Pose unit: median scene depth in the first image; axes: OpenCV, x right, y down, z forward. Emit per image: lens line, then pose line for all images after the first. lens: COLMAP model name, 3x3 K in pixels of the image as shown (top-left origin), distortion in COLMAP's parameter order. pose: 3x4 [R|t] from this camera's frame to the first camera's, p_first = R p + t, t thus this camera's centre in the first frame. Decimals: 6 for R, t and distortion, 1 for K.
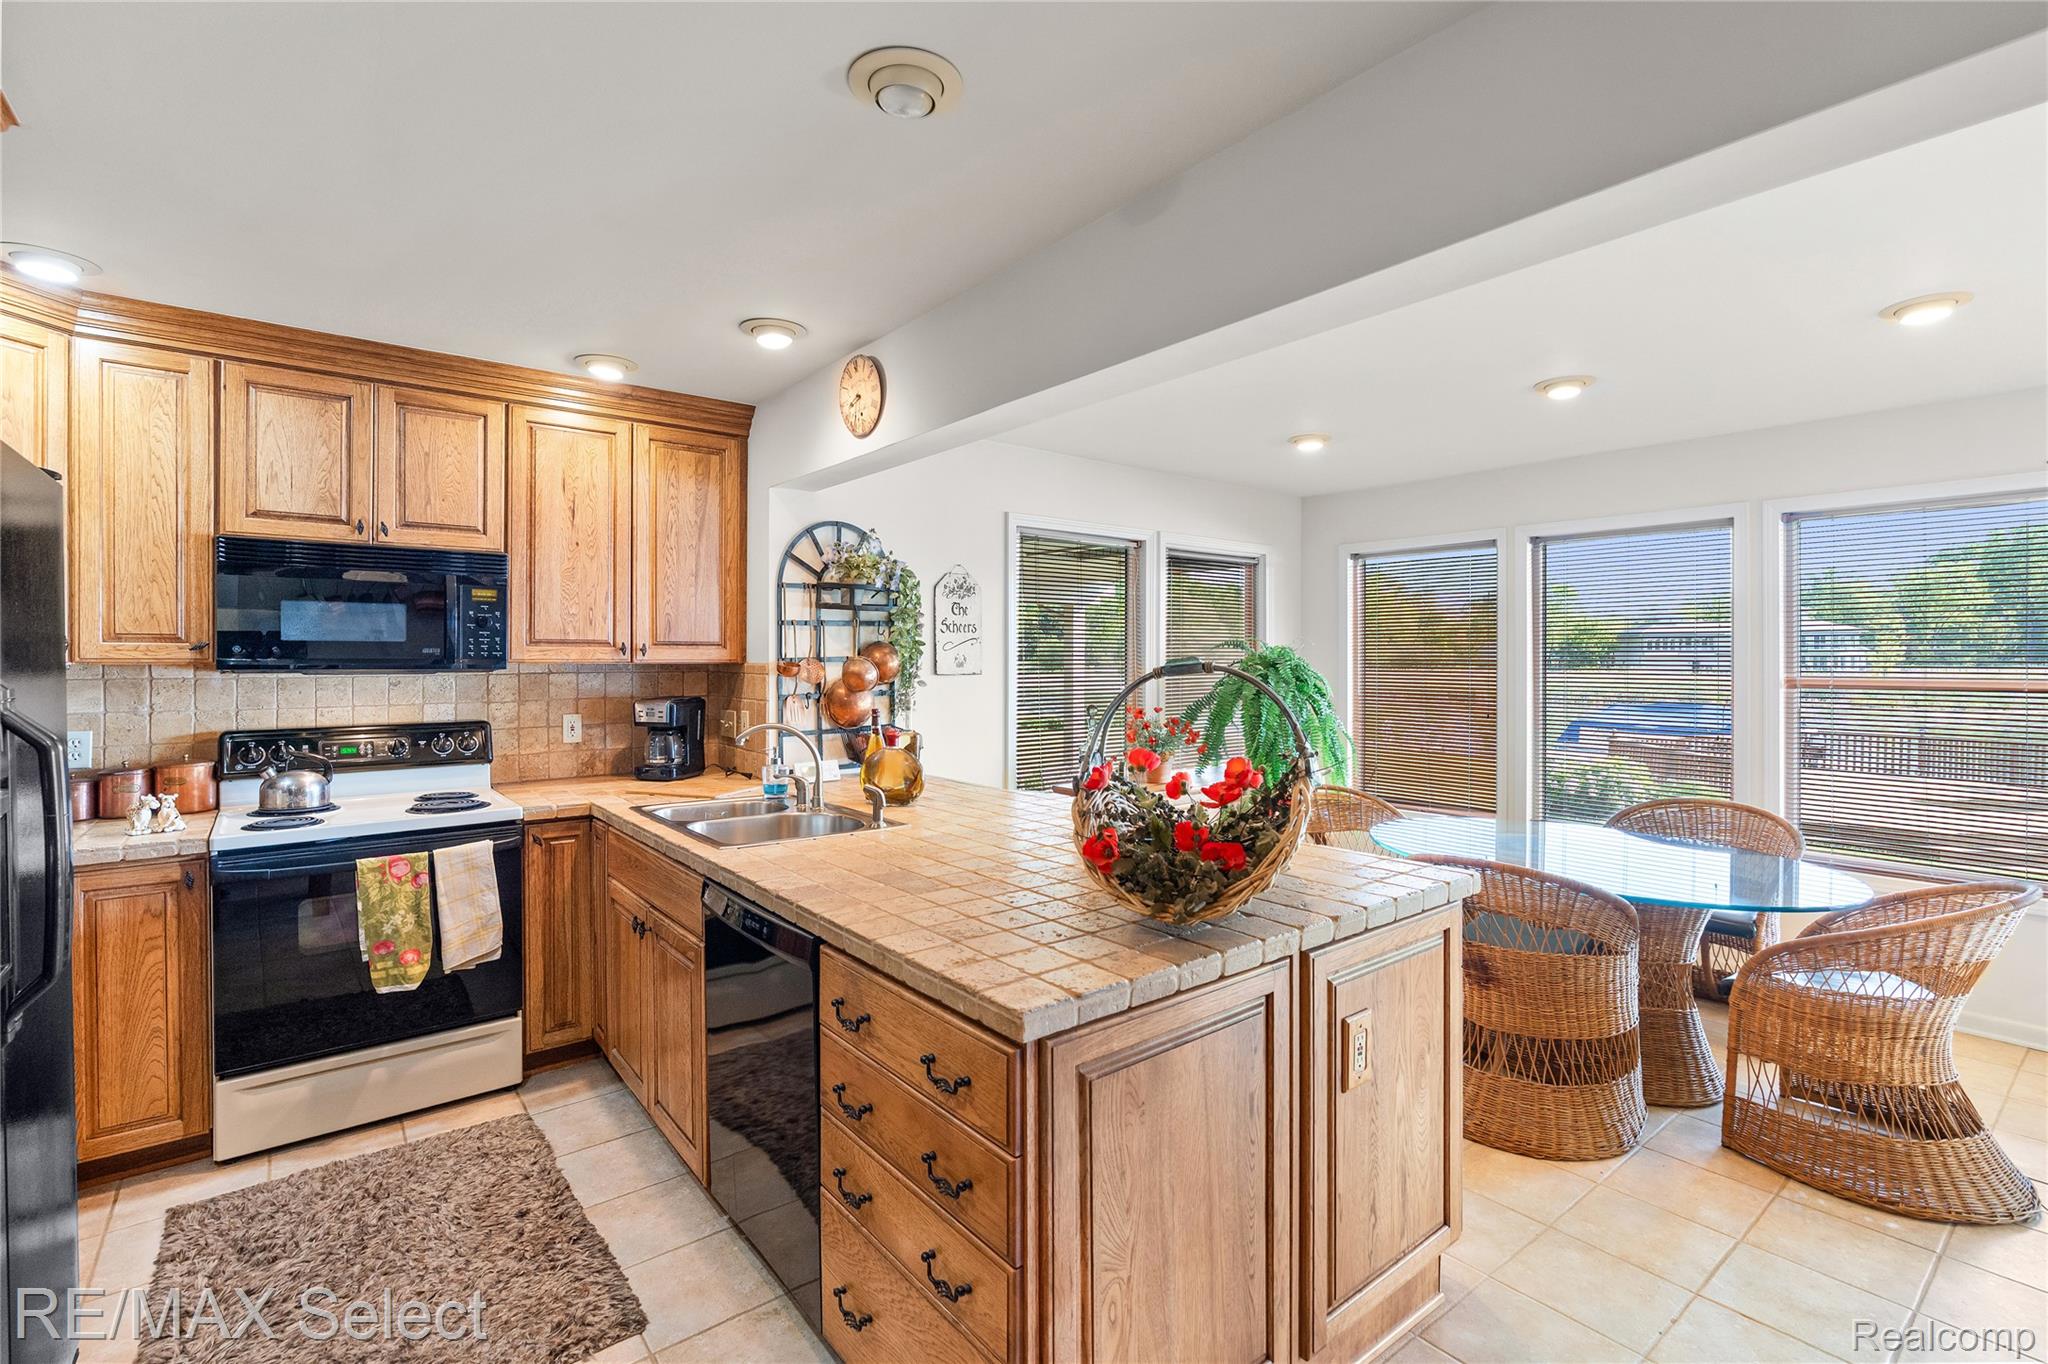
lens RADIAL K [[954.8, 0, 1046.1], [0, 954.8, 657.5], [0, 0, 1]] dist [-0.012457, 0.005315]
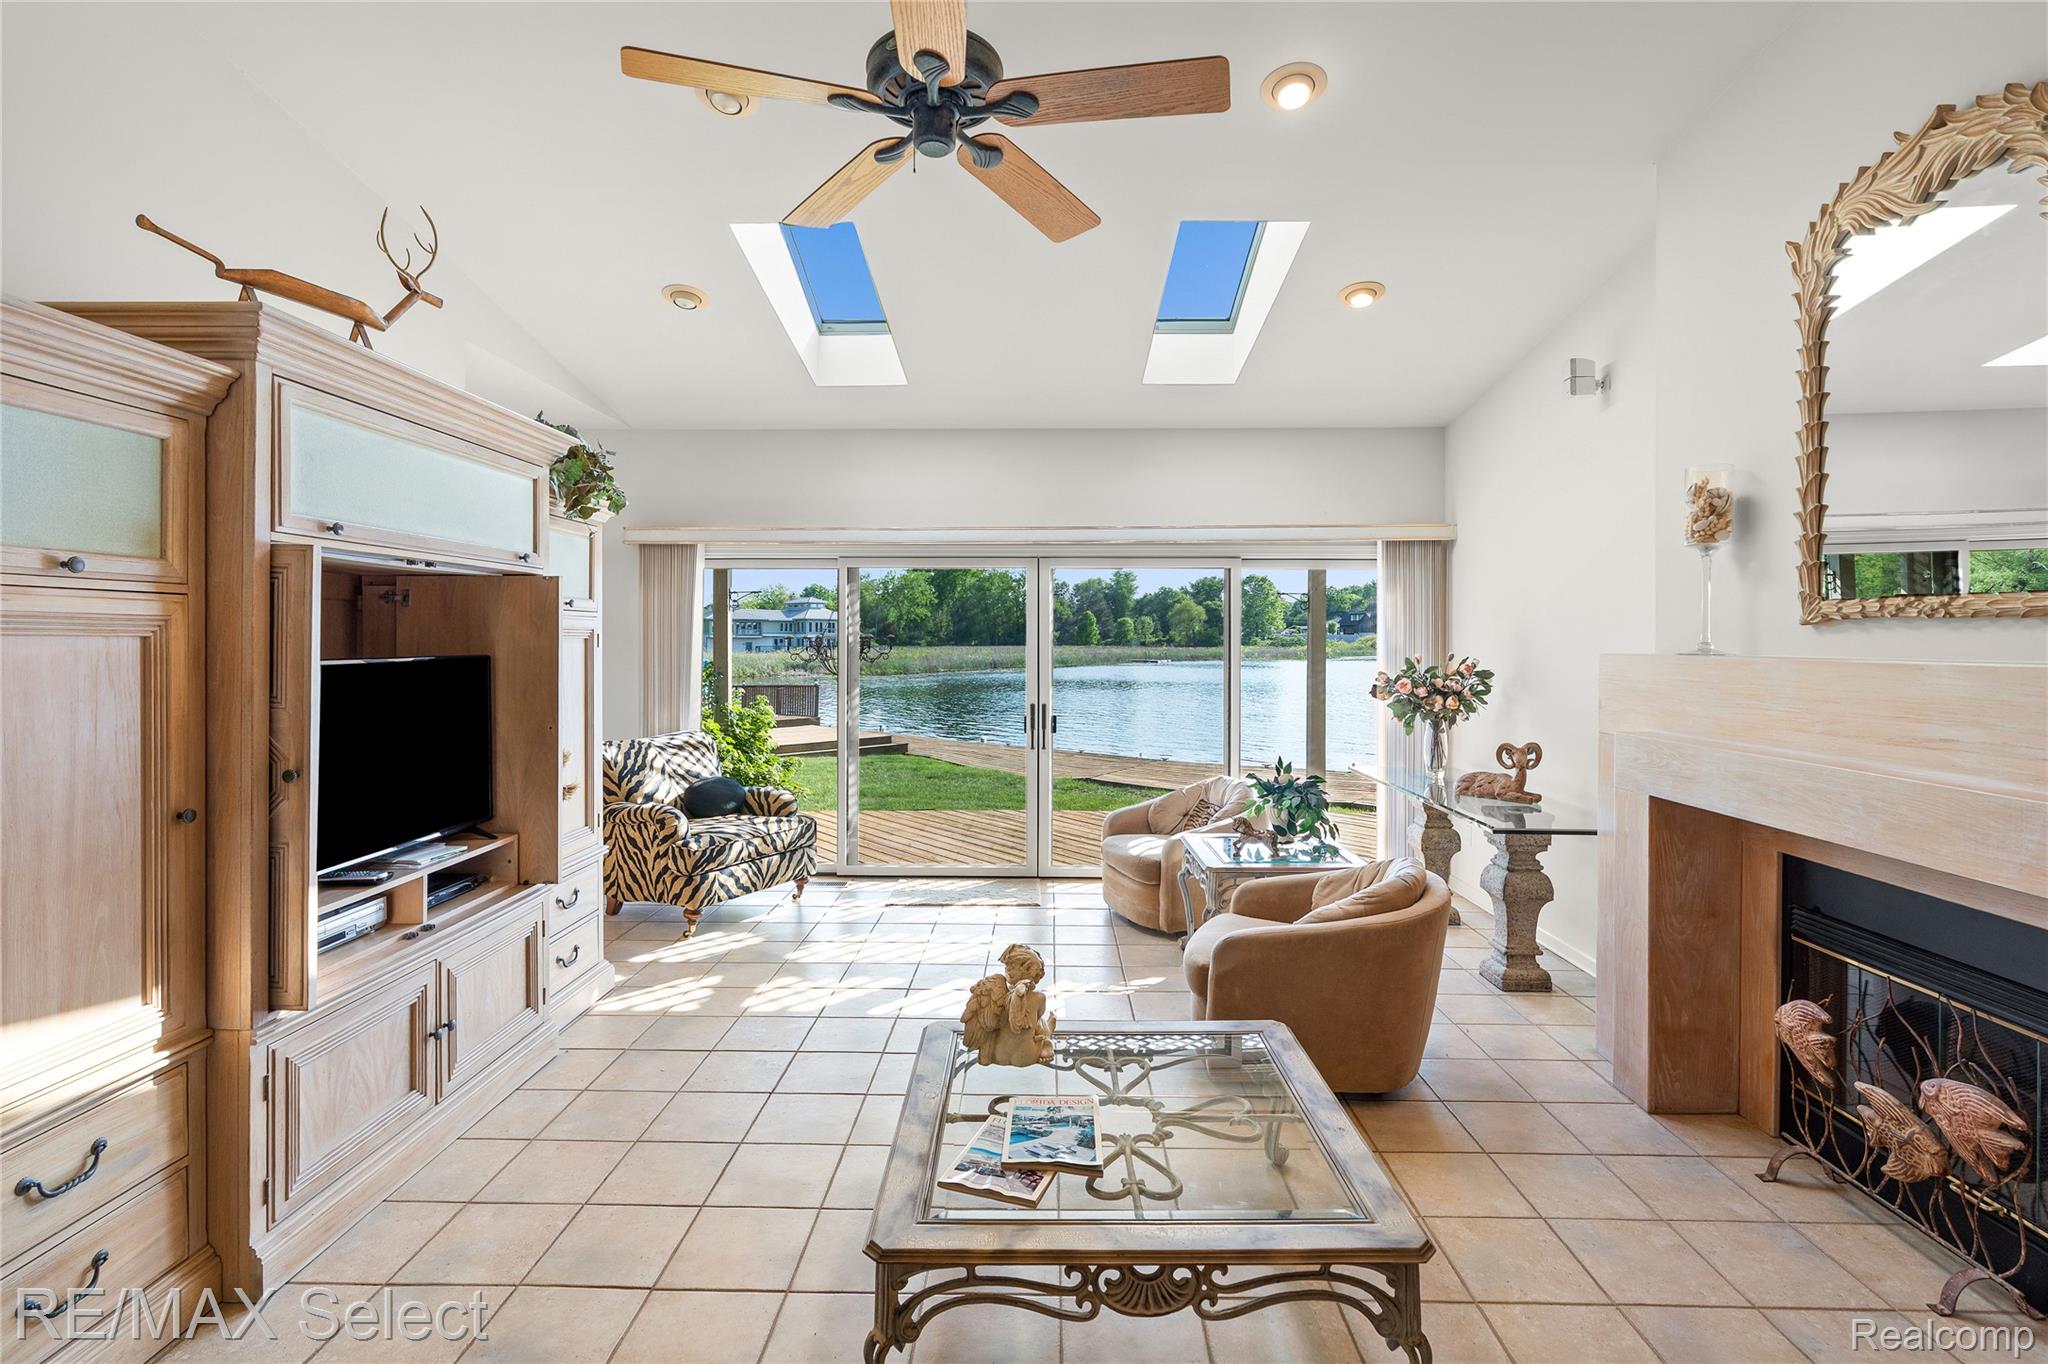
lens RADIAL K [[954.8, 0, 1033.9], [0, 954.8, 640.0], [0, 0, 1]] dist [-0.012457, 0.005315]
pose [[0.648359, -0.002421, 0.761331, 0.822536], [0.004416, 0.999990, -0.000580, 0.119106], [-0.761322, 0.003738, 0.648363, -1.426554]]
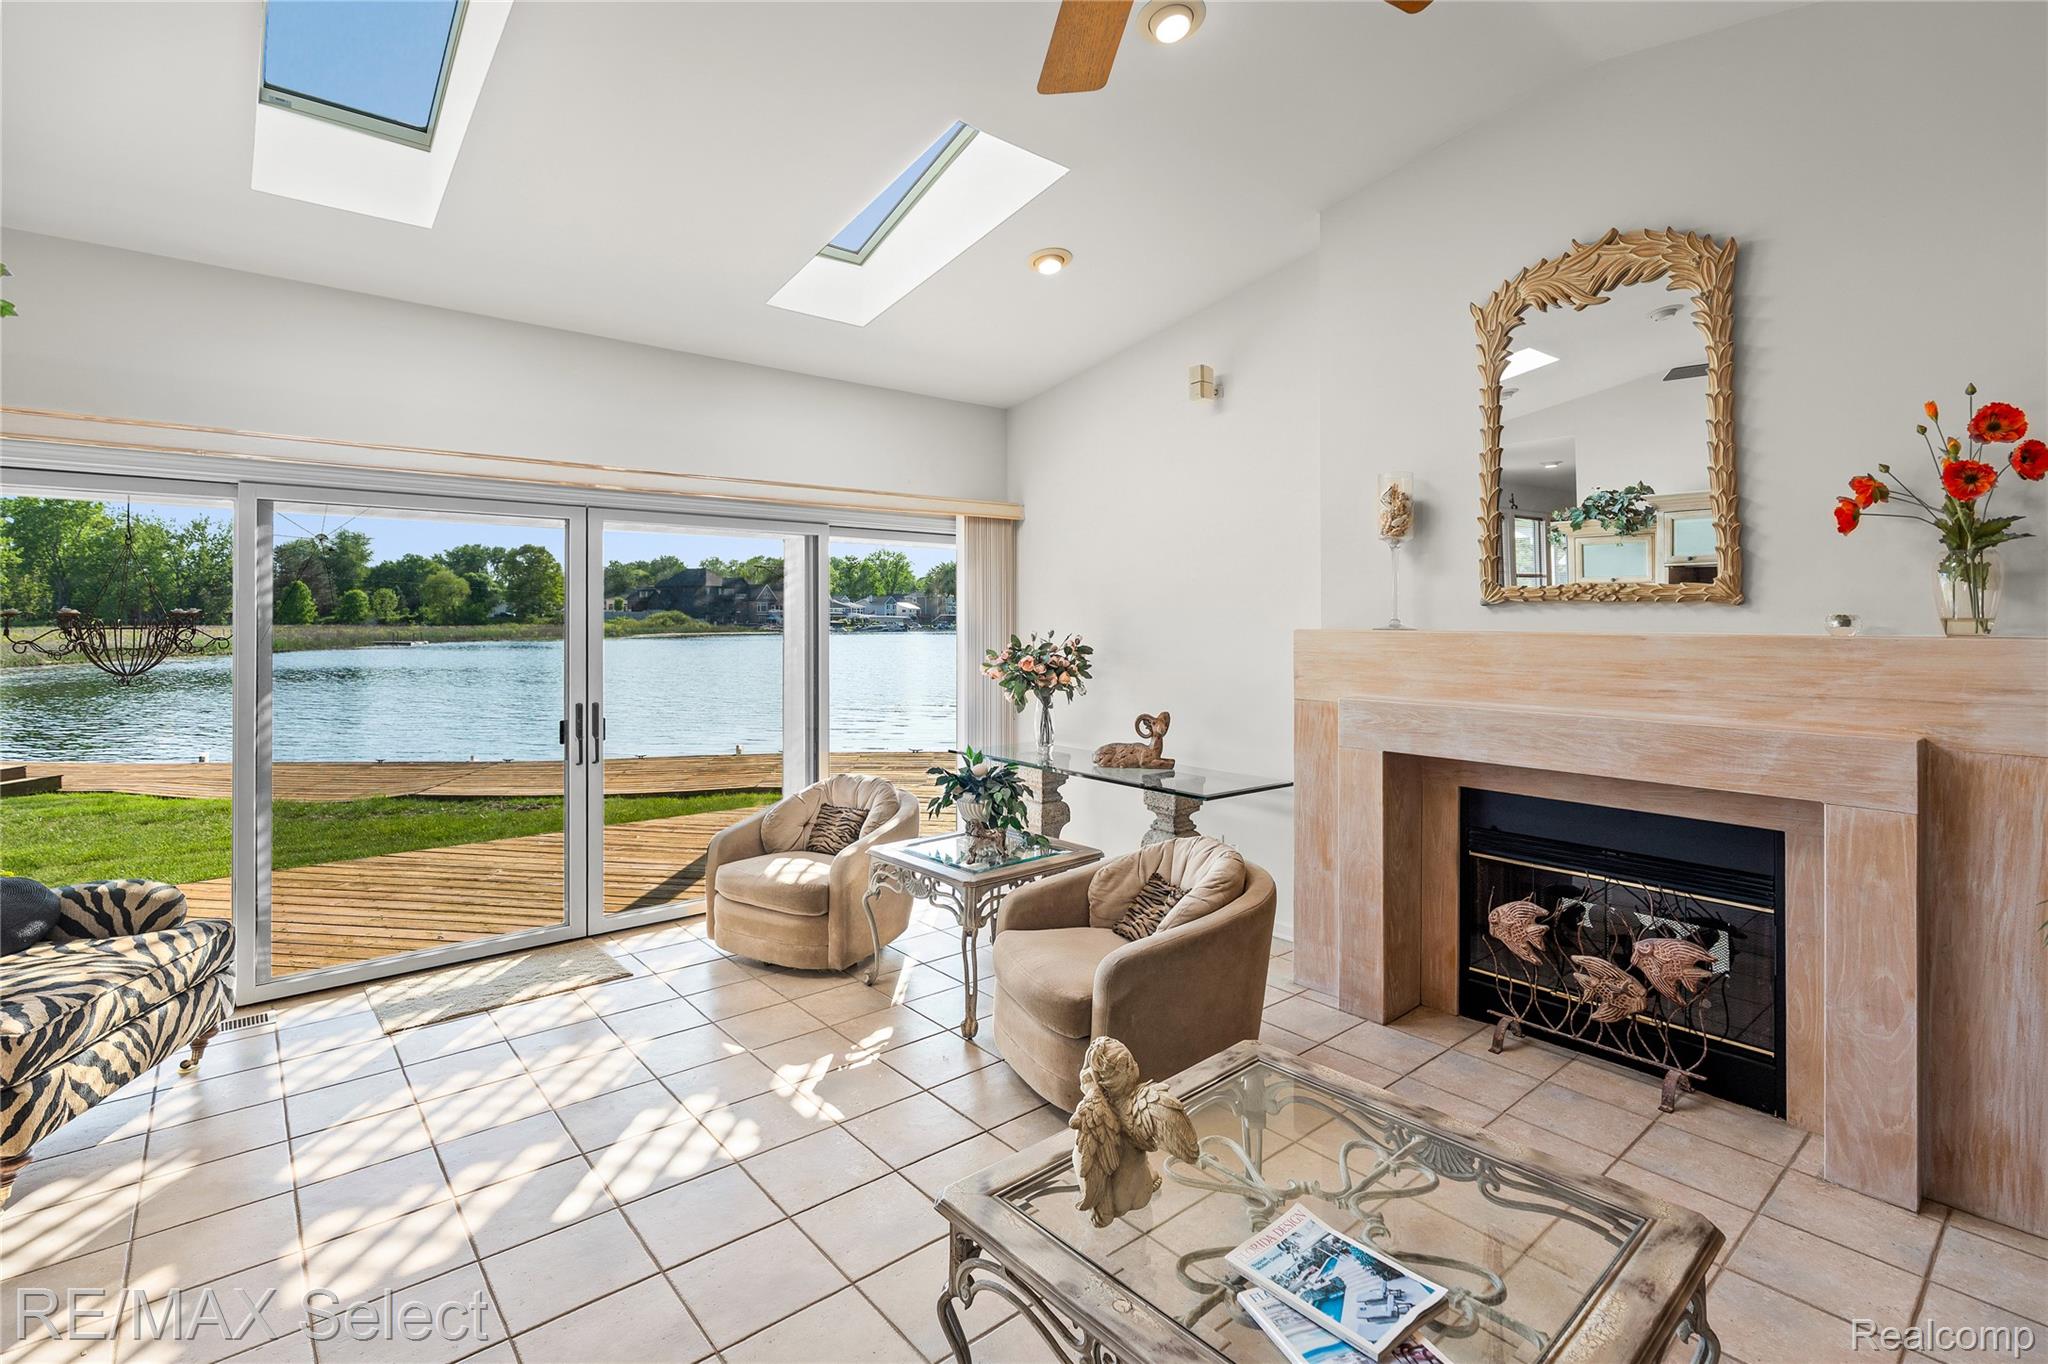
lens RADIAL K [[954.8, 0, 1041.8], [0, 954.8, 609.7], [0, 0, 1]] dist [-0.012457, 0.005315]
pose [[-0.021126, 0.005337, 0.999763, 0.842009], [0.004760, 0.999975, -0.005237, 0.115661], [-0.999765, 0.004648, -0.021151, -0.859370]]
